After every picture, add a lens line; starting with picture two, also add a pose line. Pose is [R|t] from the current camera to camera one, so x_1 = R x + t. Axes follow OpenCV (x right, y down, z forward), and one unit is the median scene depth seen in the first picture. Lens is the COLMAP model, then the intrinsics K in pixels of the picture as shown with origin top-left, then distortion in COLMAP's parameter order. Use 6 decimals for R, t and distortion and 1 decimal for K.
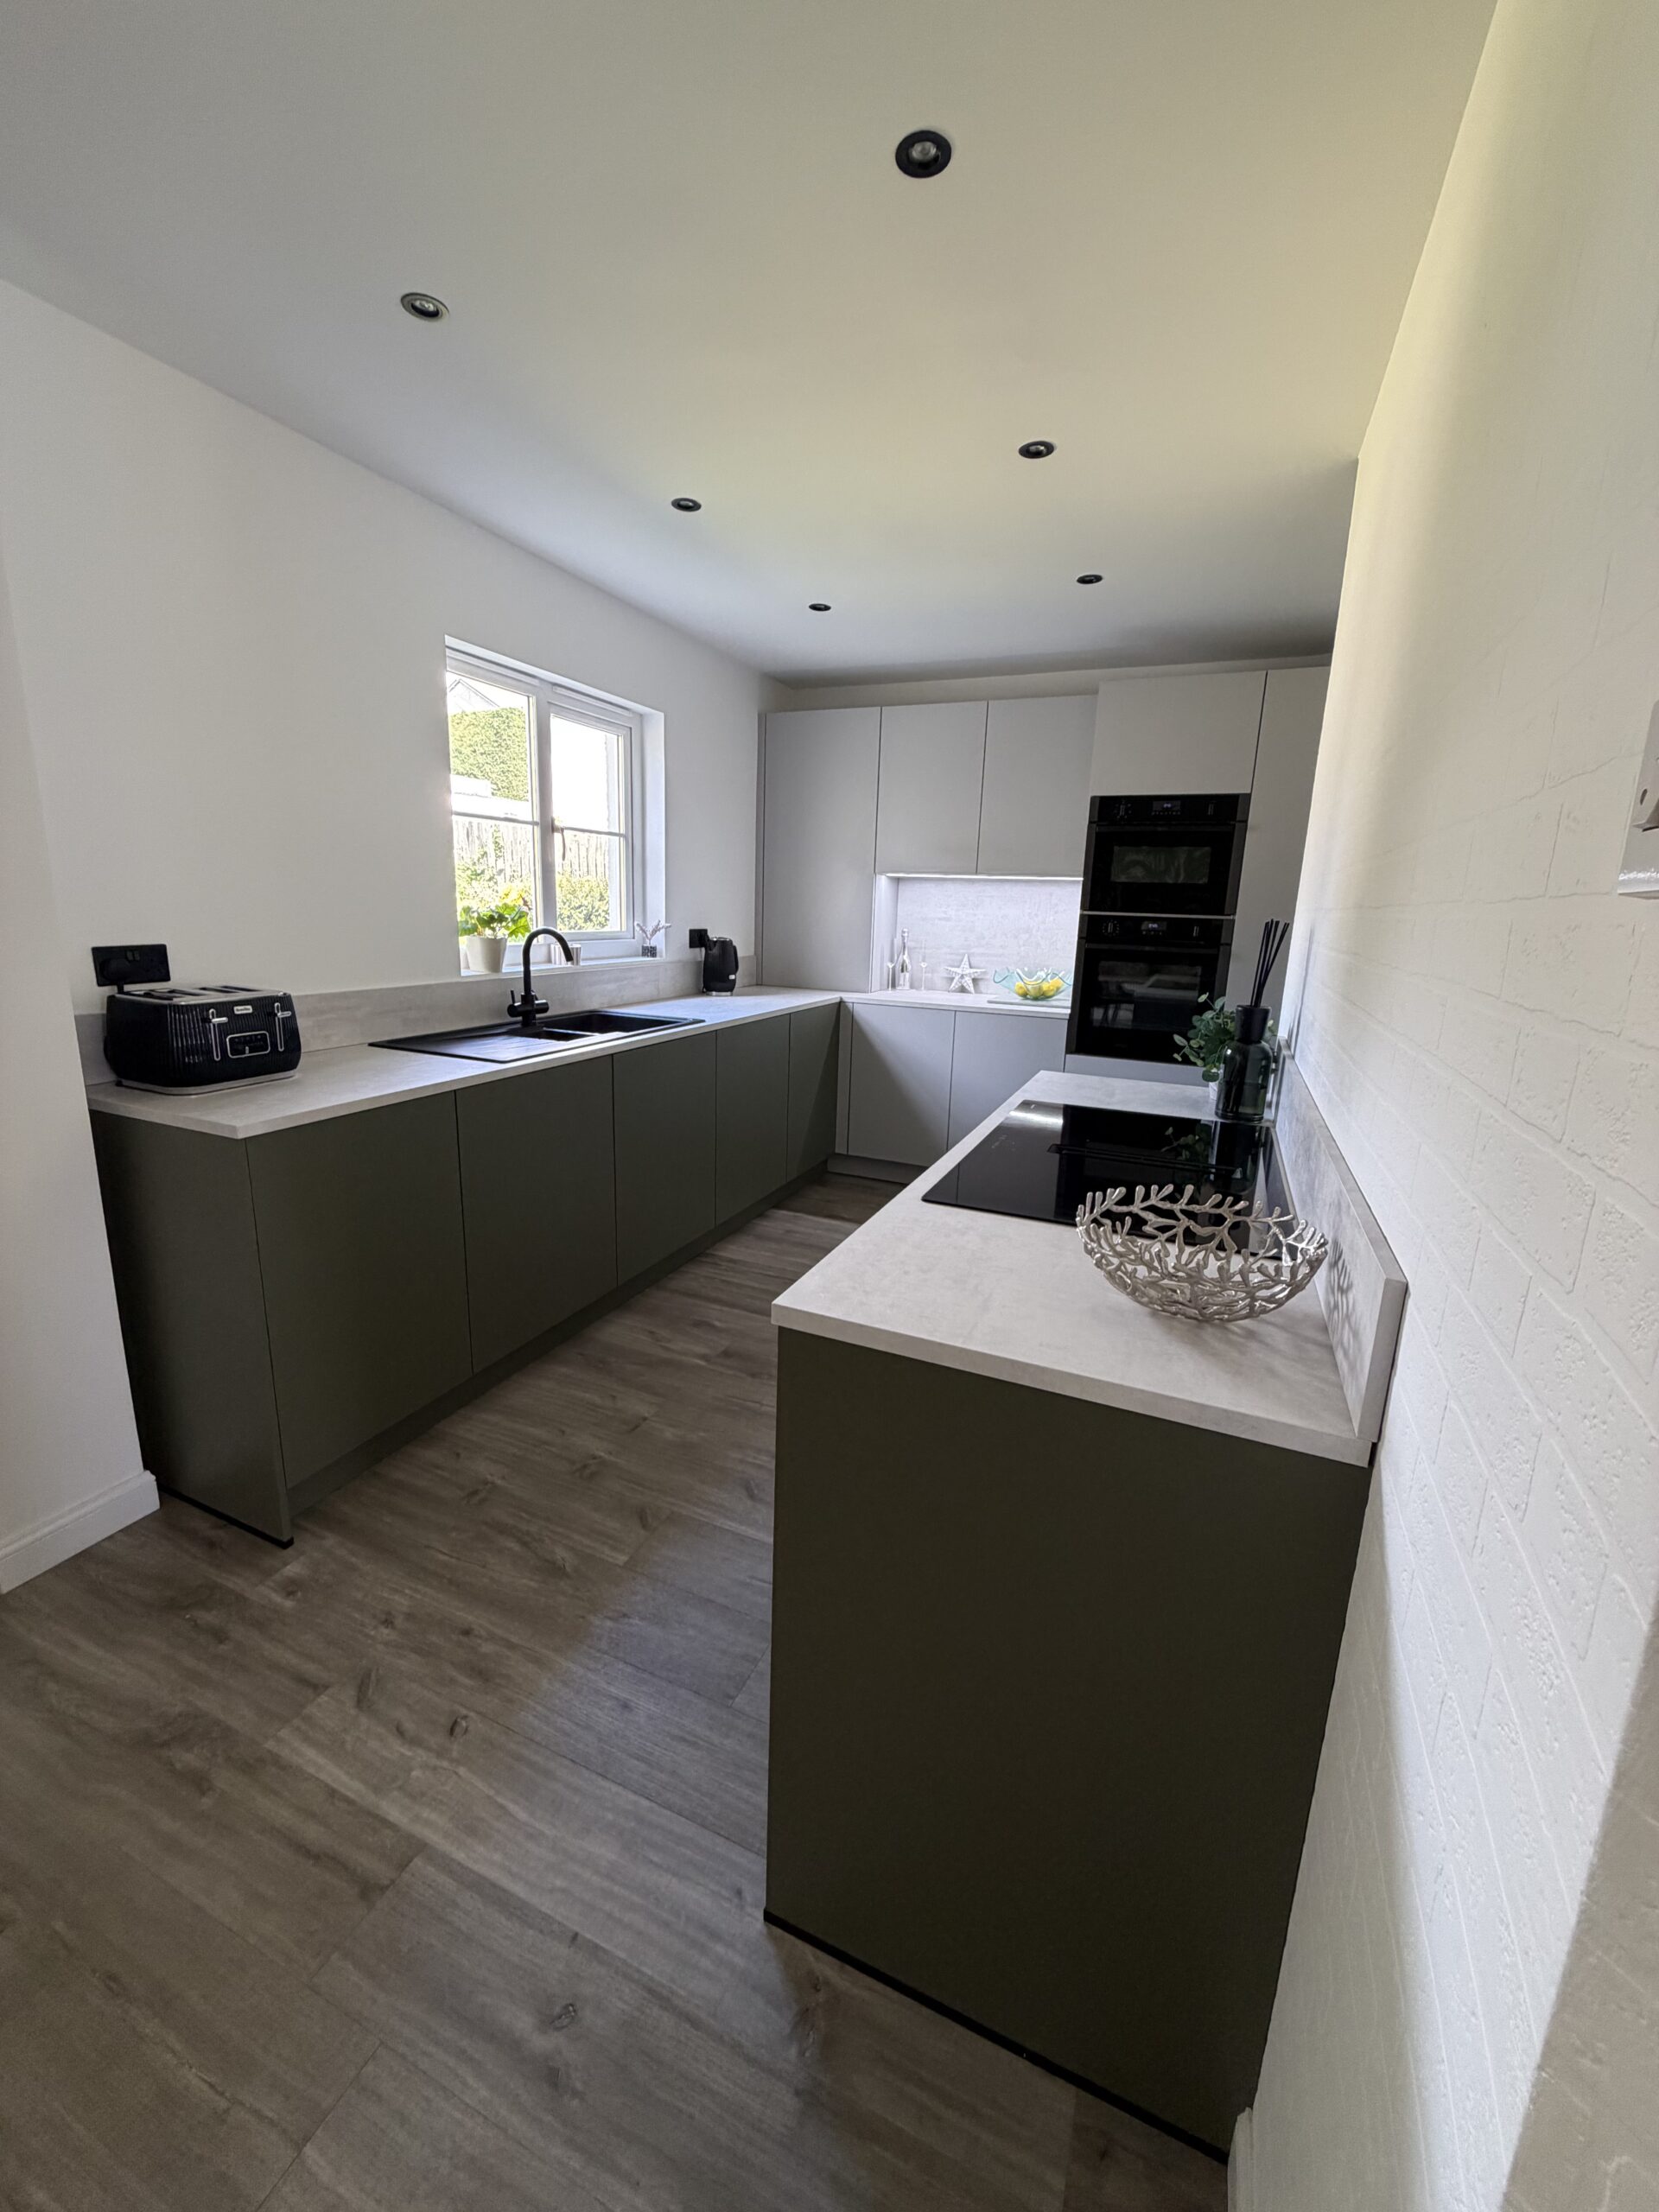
lens RADIAL K [[881.8, 0, 827.8], [0, 881.8, 1095.9], [0, 0, 1]] dist [-0.000936, -0.000029]
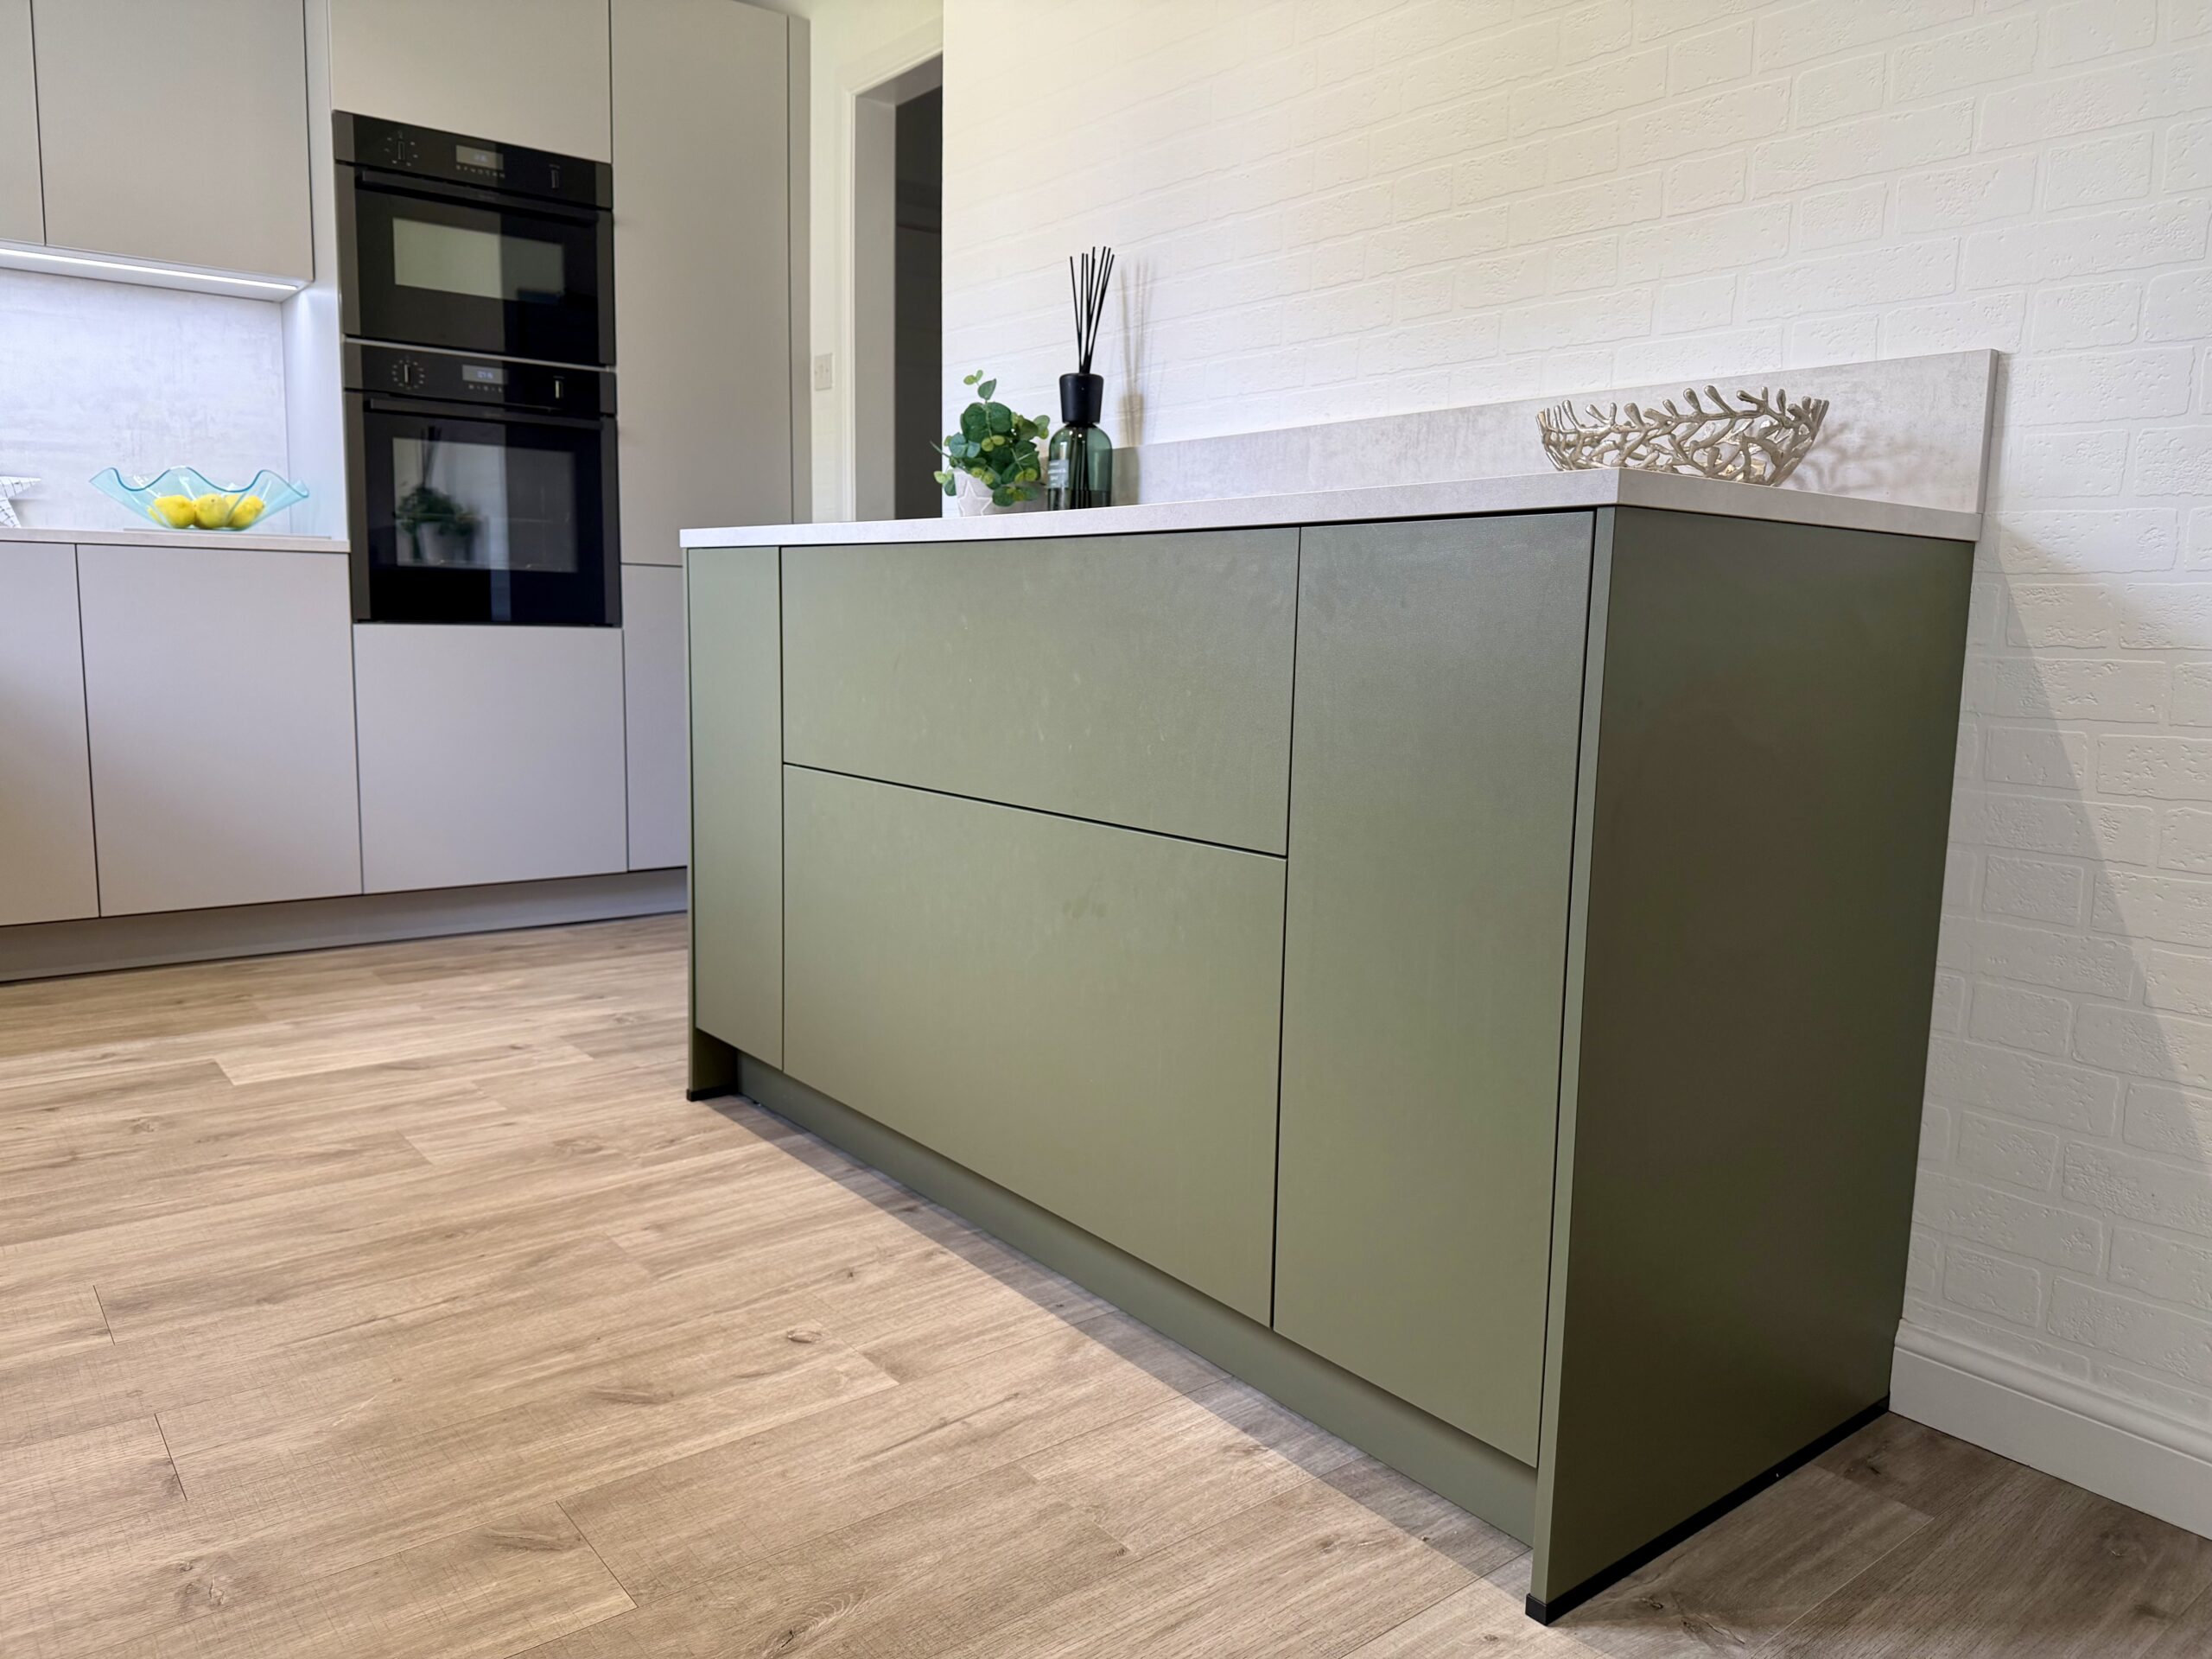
lens RADIAL K [[1571.8, 0, 1108.4], [0, 1571.8, 821.4], [0, 0, 1]] dist [0.012397, -0.020959]
pose [[0.467697, -0.136293, 0.873318, -0.657267], [0.182367, 0.981661, 0.055536, 0.184292], [-0.864871, 0.133291, 0.483975, 0.418149]]
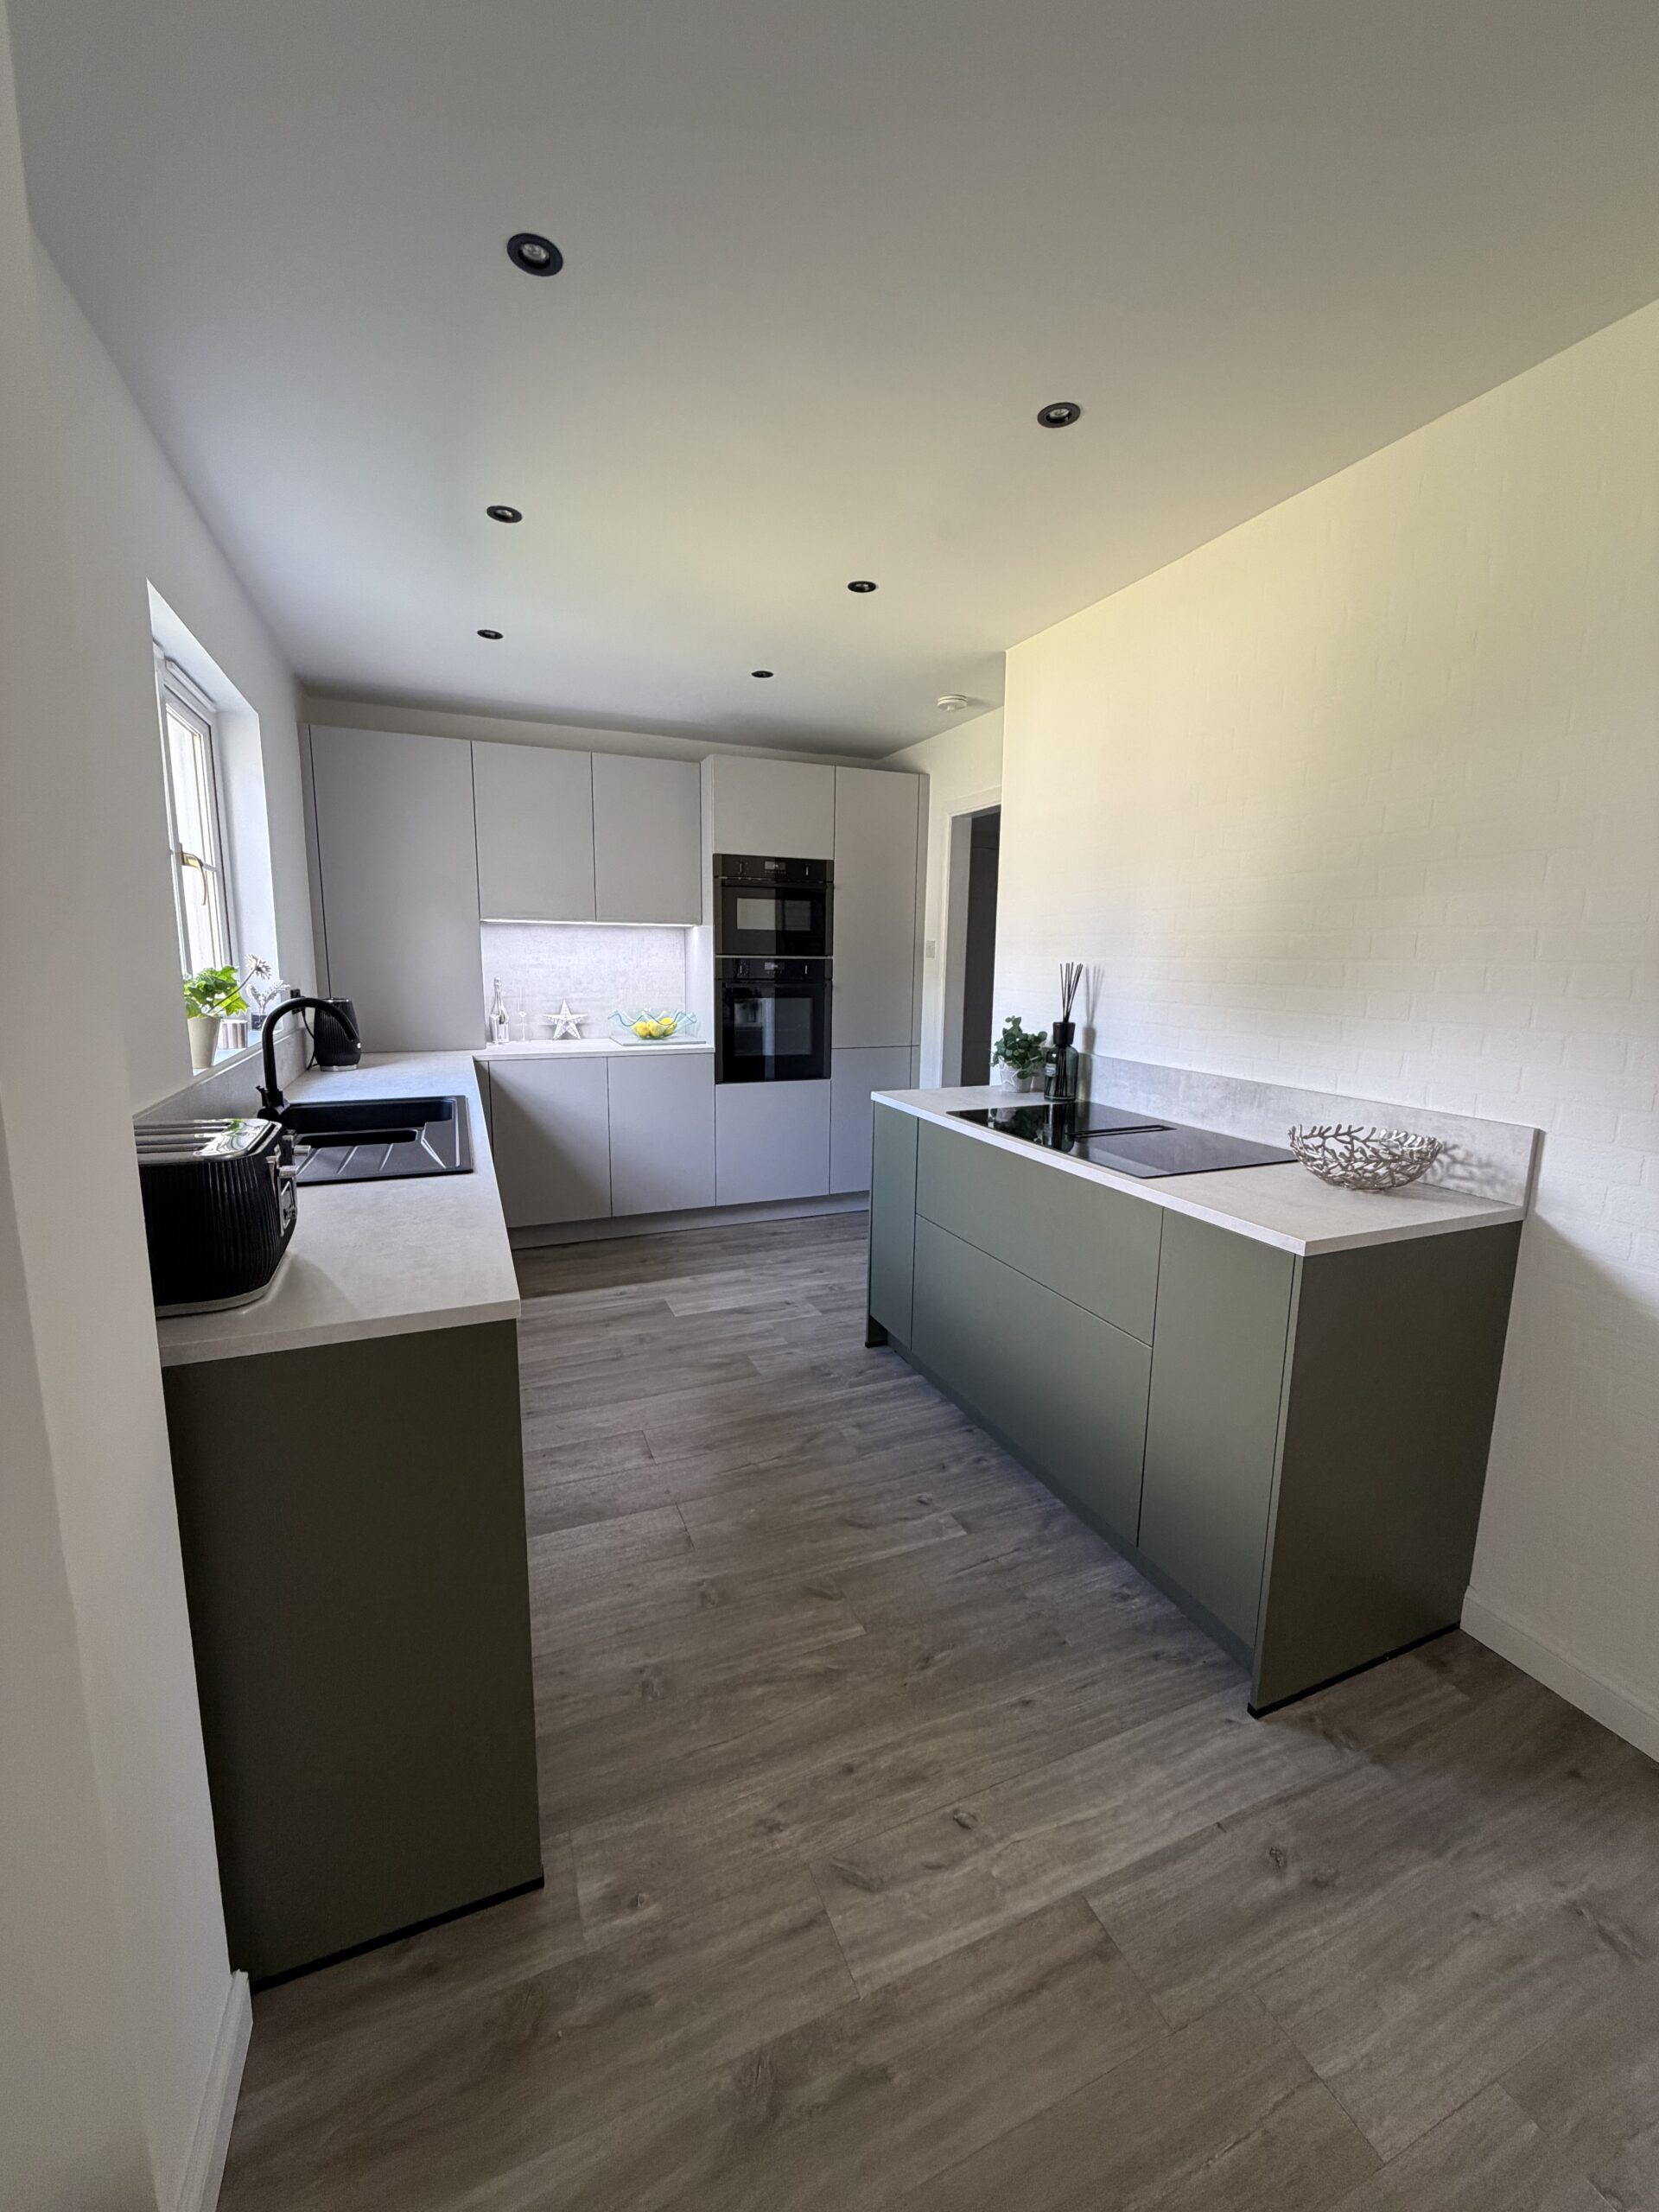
lens RADIAL K [[881.8, 0, 827.8], [0, 881.8, 1095.8], [0, 0, 1]] dist [-0.000936, -0.000029]
pose [[0.687034, -0.138117, 0.713378, -0.837778], [0.163976, 0.985913, 0.032963, -0.094320], [-0.707882, 0.094330, 0.700004, 0.269139]]
